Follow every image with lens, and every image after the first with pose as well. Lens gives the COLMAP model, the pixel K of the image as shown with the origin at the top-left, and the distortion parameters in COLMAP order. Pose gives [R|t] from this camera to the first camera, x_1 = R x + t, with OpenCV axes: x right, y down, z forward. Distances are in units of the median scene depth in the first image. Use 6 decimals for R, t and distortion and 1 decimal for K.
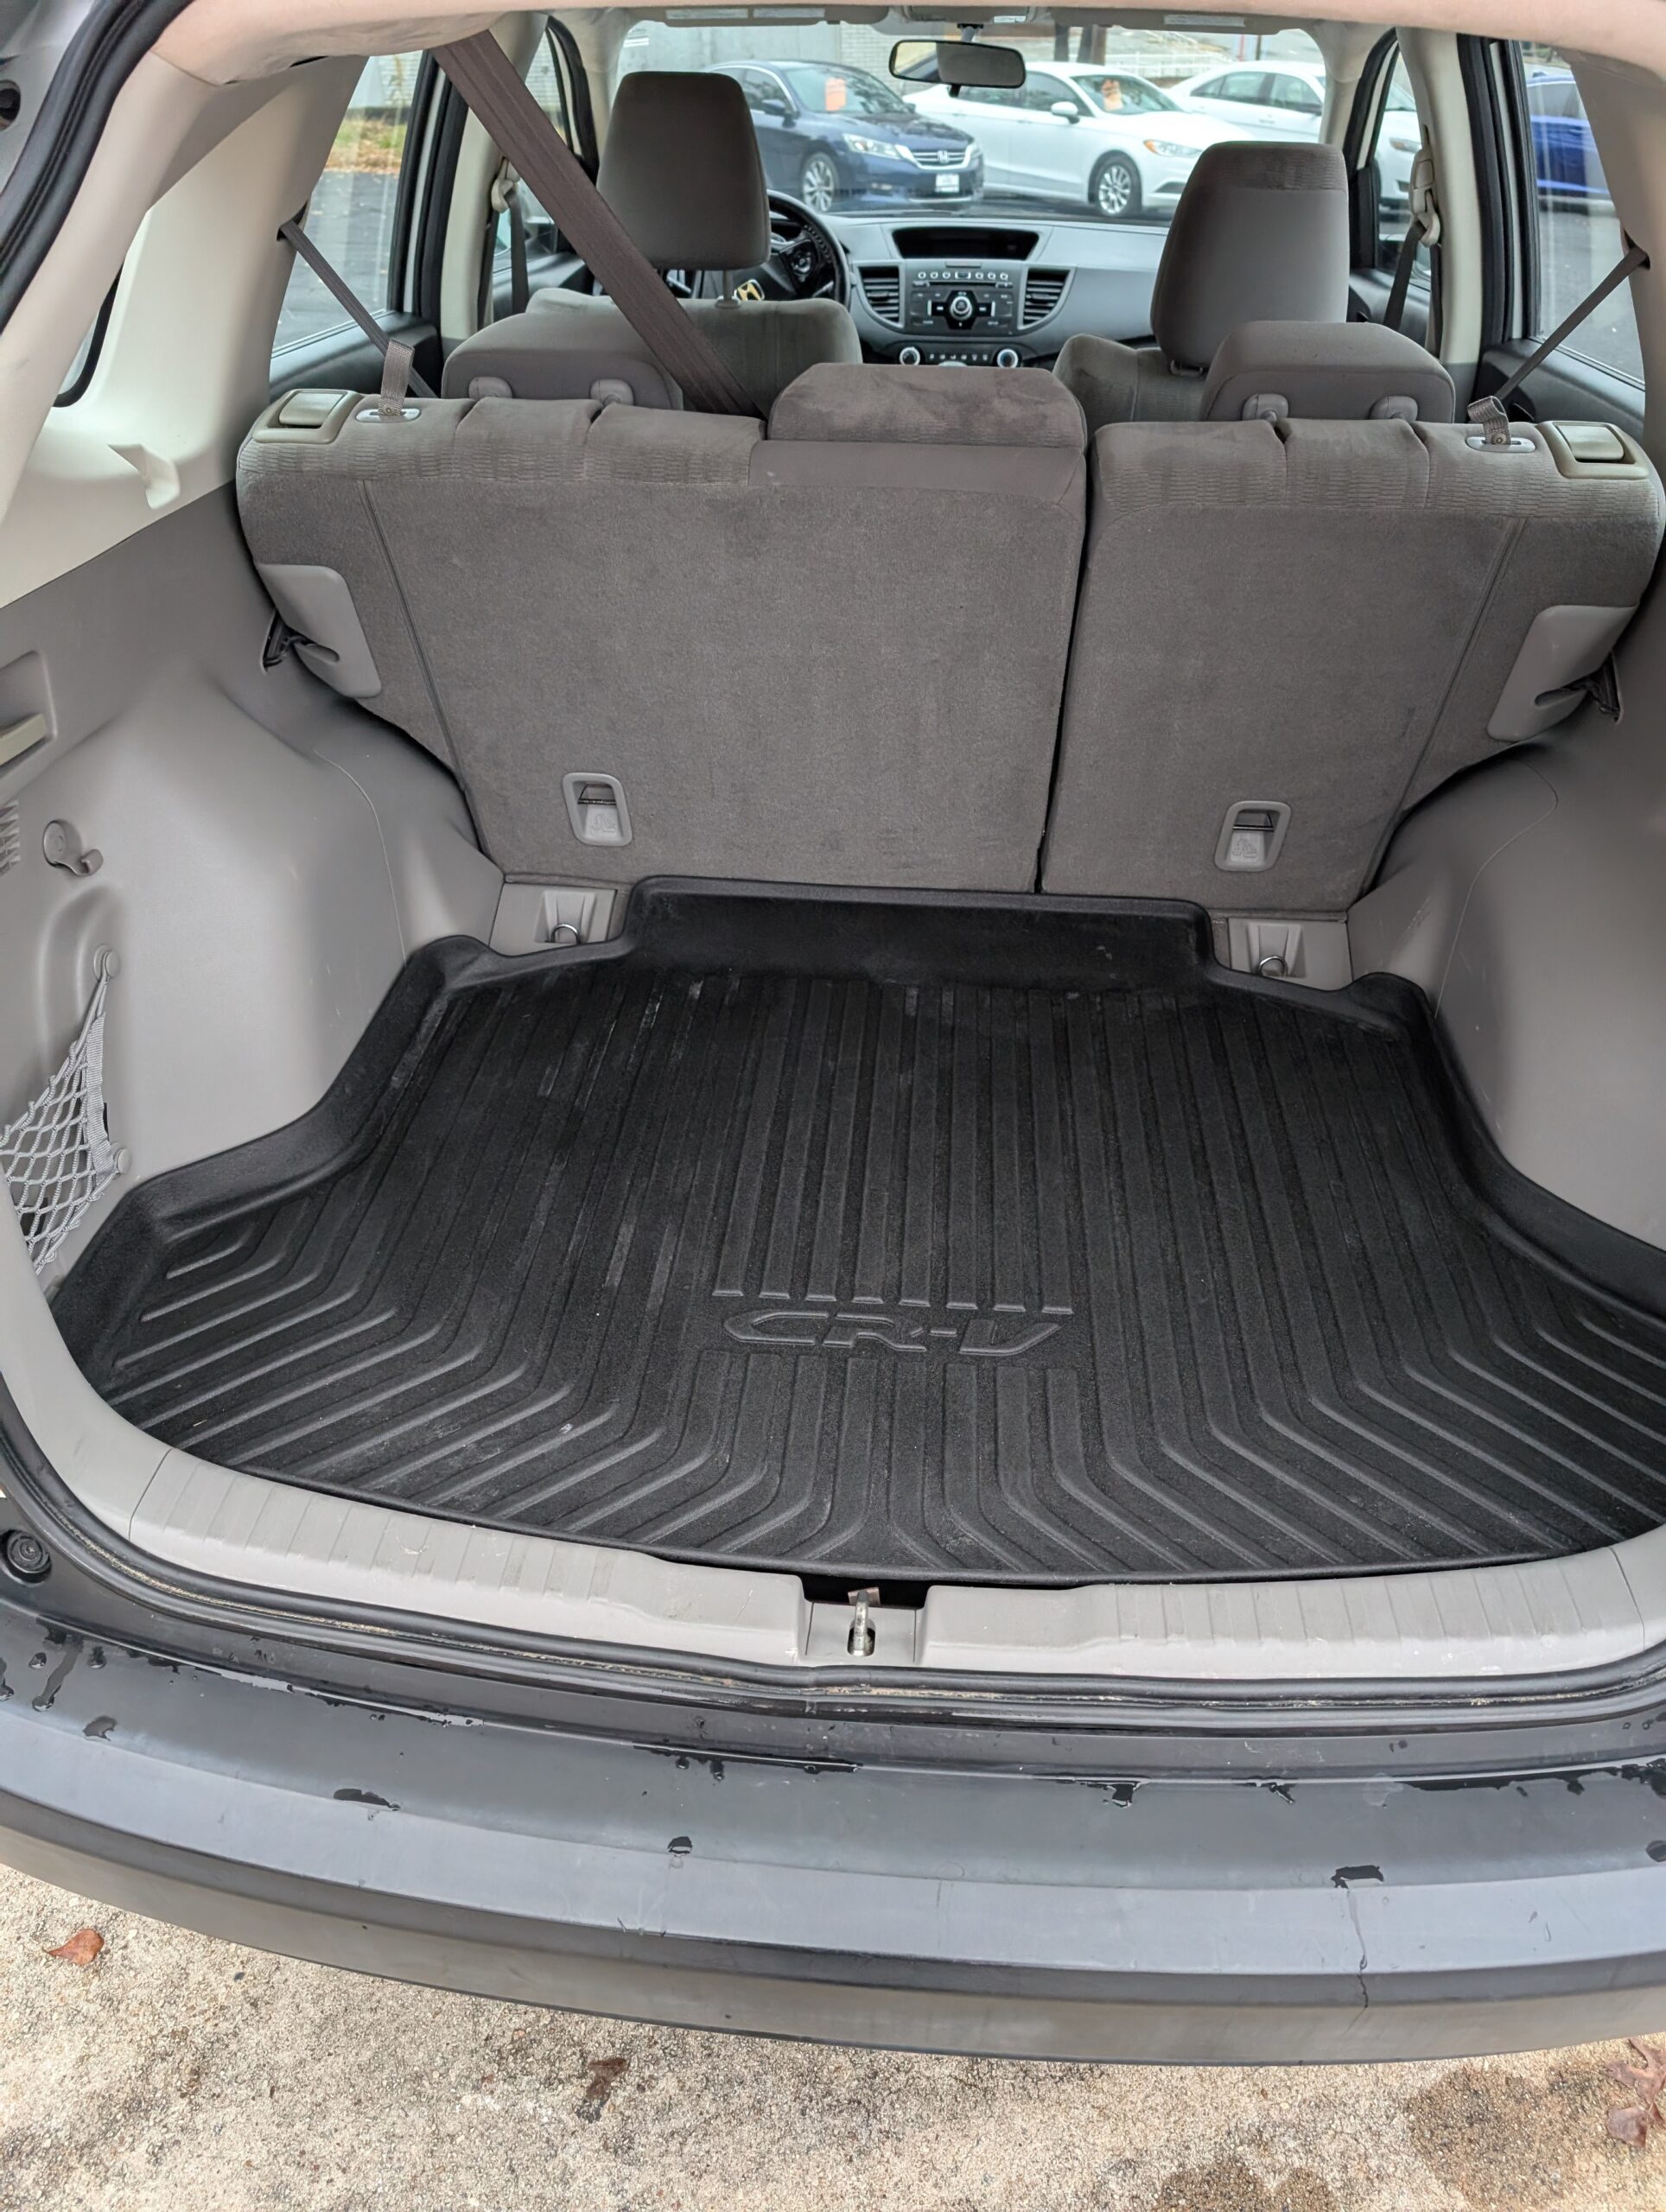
lens RADIAL K [[1587.1, 0, 834.1], [0, 1587.1, 1062.1], [0, 0, 1]] dist [0.038362, -0.039163]
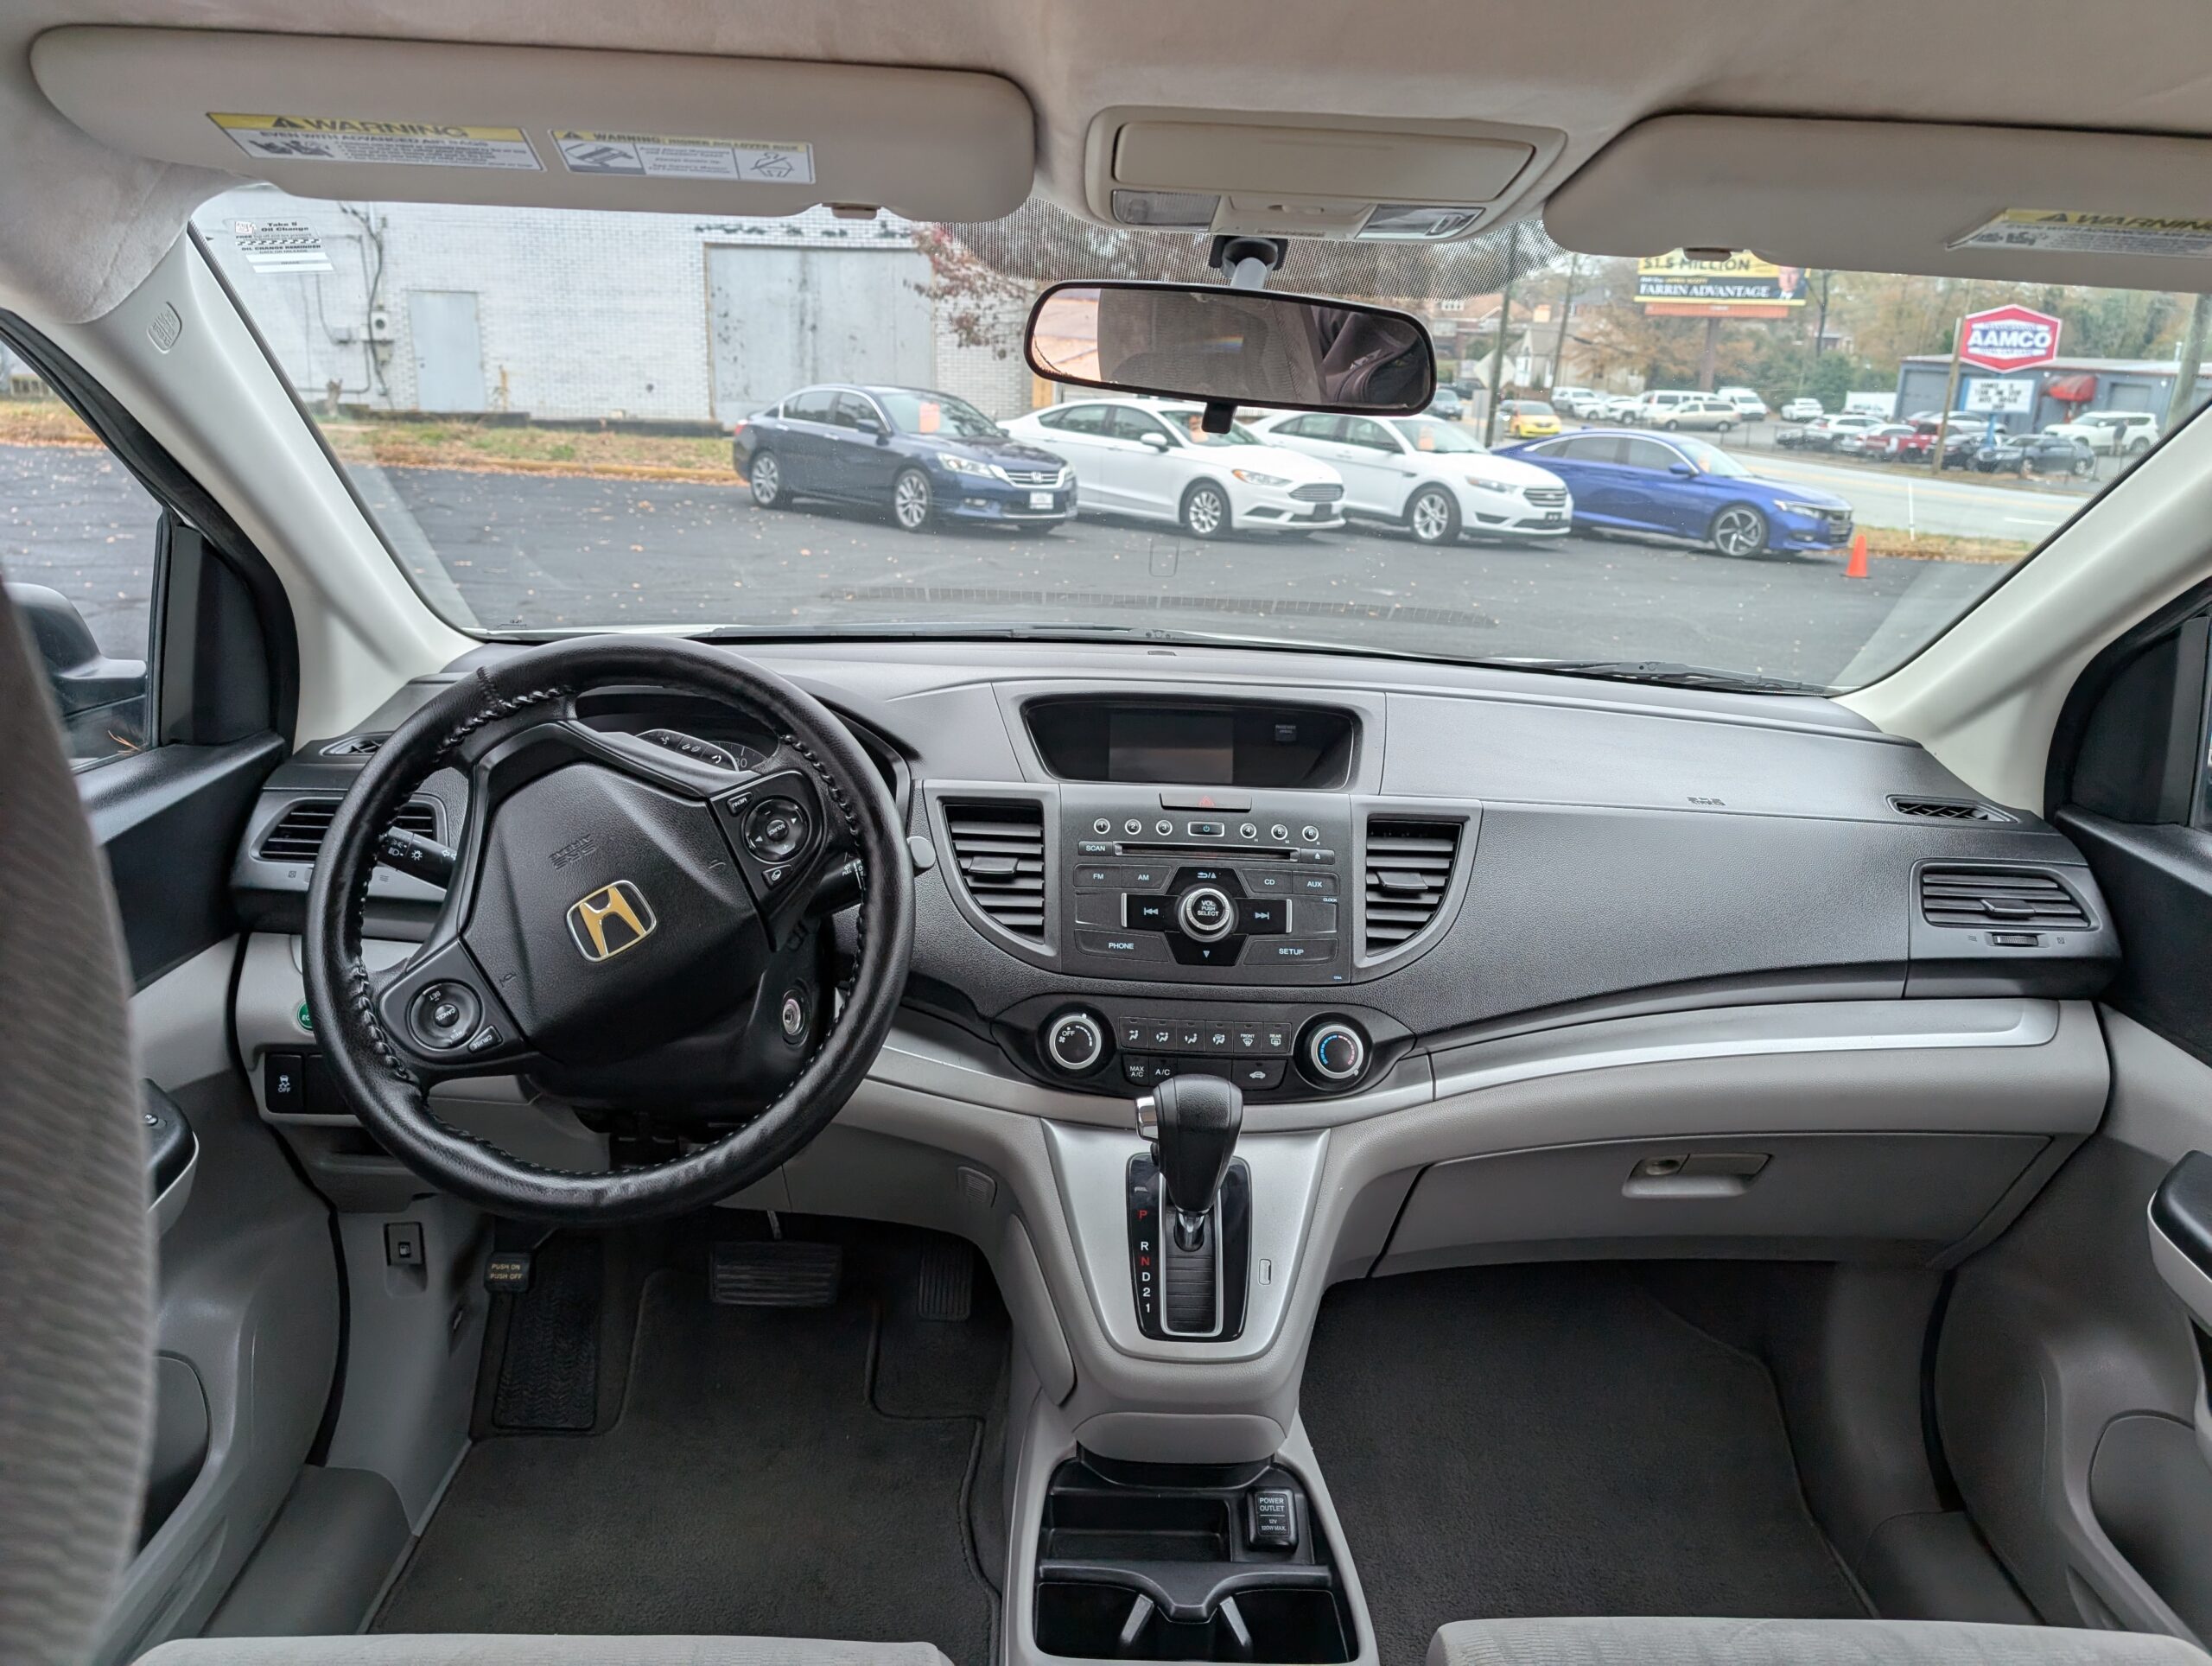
lens RADIAL K [[1594.3, 0, 1089.5], [0, 1594.3, 803.9], [0, 0, 1]] dist [0.006935, 0.001380]
pose [[0.994728, 0.013269, 0.101689, 0.002212], [0.018219, 0.952953, -0.302571, -0.068069], [-0.100919, 0.302829, 0.947687, 0.112809]]
